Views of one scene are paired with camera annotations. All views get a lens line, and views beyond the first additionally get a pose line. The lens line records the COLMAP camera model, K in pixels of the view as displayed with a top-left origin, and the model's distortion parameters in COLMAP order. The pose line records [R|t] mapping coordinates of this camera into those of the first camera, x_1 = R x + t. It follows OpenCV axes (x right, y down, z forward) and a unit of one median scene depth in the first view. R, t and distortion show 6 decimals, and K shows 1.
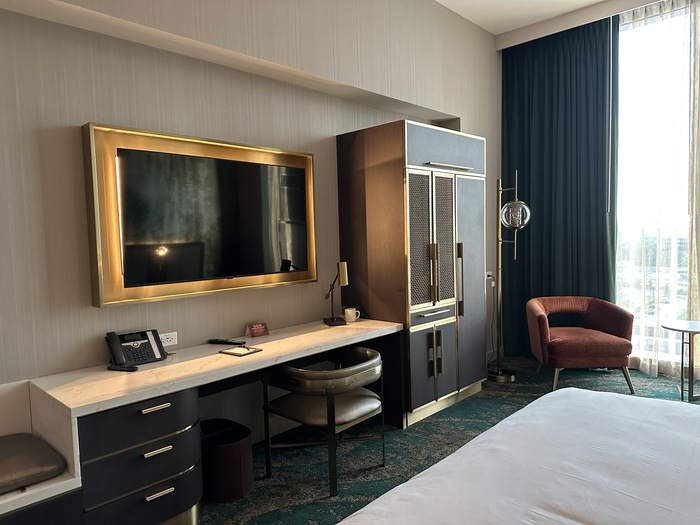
lens RADIAL K [[500.5, 0, 350.0], [0, 500.5, 262.5], [0, 0, 1]] dist [0.066584, -0.038777]
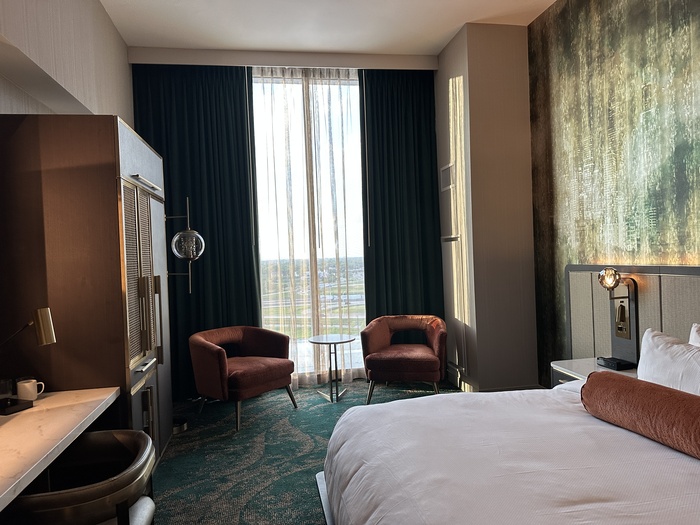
lens RADIAL K [[499.2, 0, 349.2], [0, 499.2, 267.3], [0, 0, 1]] dist [0.032909, -0.039808]
pose [[0.599959, -0.017588, 0.799837, -0.230823], [0.071780, 0.996910, -0.031921, -0.003674], [-0.796804, 0.076563, 0.599368, 0.225650]]
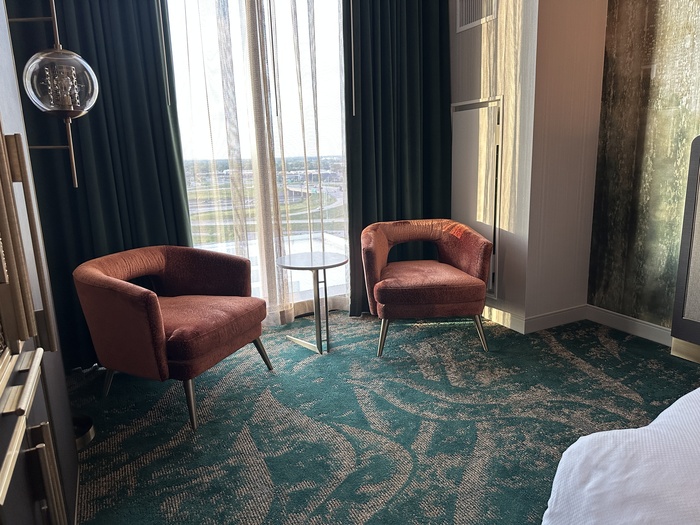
lens RADIAL K [[499.2, 0, 349.2], [0, 499.2, 267.3], [0, 0, 1]] dist [0.032909, -0.039808]
pose [[0.354093, -0.197861, 0.914040, -0.009373], [0.082865, 0.980157, 0.180072, 0.002765], [-0.931532, 0.011980, 0.363463, 0.626575]]
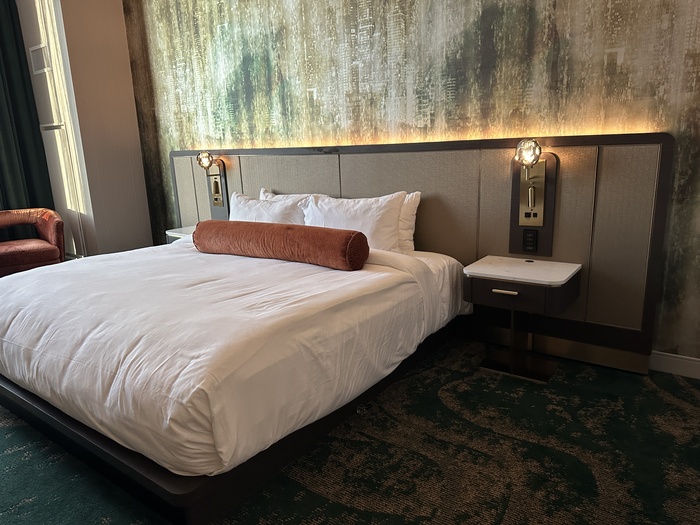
lens RADIAL K [[503.9, 0, 360.6], [0, 503.9, 277.3], [0, 0, 1]] dist [-0.008403, -0.008473]
pose [[-0.135143, -0.218579, 0.966416, -0.423068], [0.090739, 0.968535, 0.231747, 0.039897], [-0.986663, 0.119010, -0.111057, 0.206435]]
